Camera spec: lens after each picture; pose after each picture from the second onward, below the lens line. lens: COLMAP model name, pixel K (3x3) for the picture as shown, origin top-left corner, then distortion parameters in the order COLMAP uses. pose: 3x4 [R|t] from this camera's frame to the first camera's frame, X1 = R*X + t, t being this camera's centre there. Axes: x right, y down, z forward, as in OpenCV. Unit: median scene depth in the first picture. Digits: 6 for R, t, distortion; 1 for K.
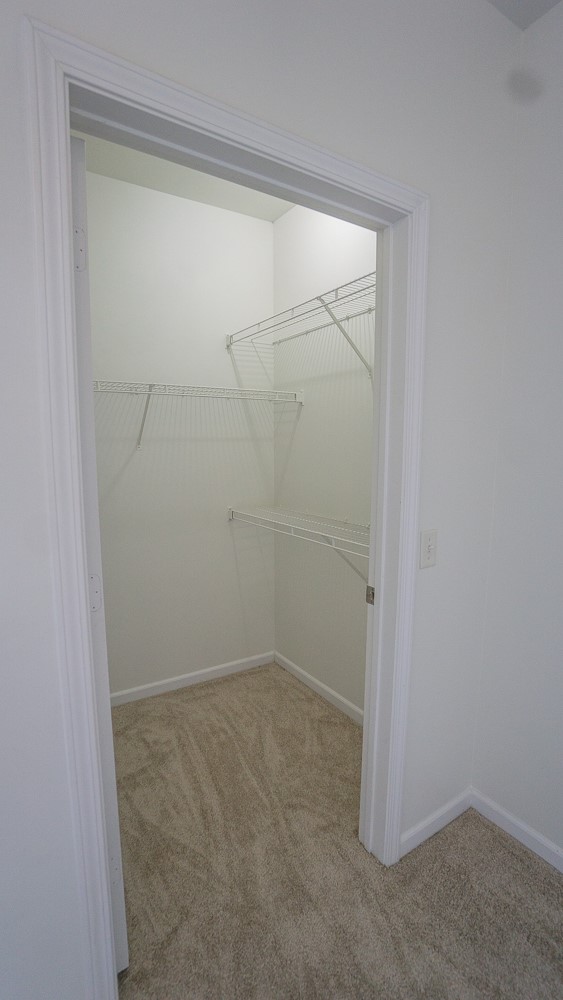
lens RADIAL K [[440.4, 0, 281.5], [0, 440.4, 500.0], [0, 0, 1]] dist [-0.061274, 0.021476]
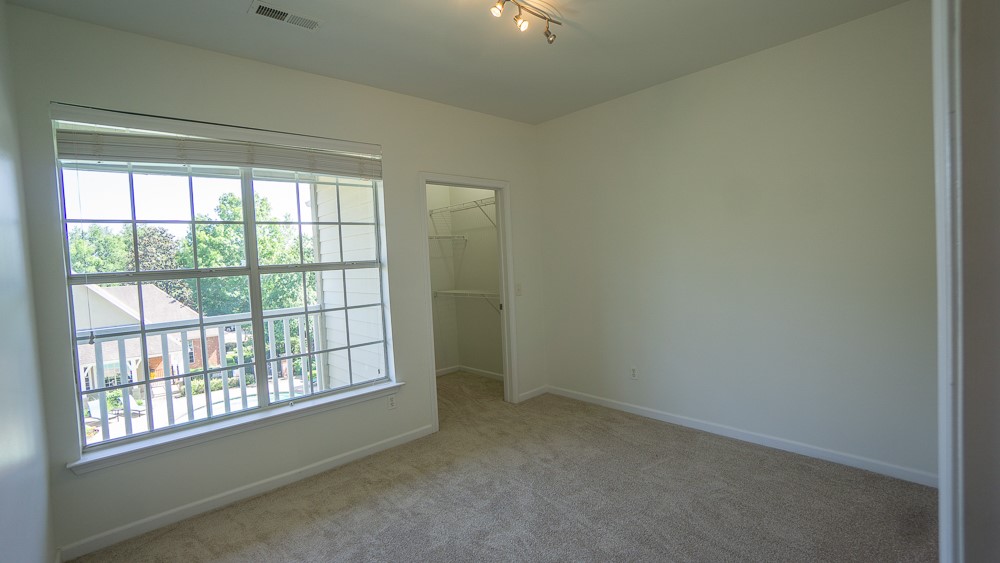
lens RADIAL K [[440.4, 0, 496.0], [0, 440.4, 275.5], [0, 0, 1]] dist [-0.061274, 0.021476]
pose [[0.983314, -0.057282, 0.172661, -0.244751], [0.073486, 0.993320, -0.088965, 0.199644], [-0.166412, 0.100169, 0.980955, -1.429738]]
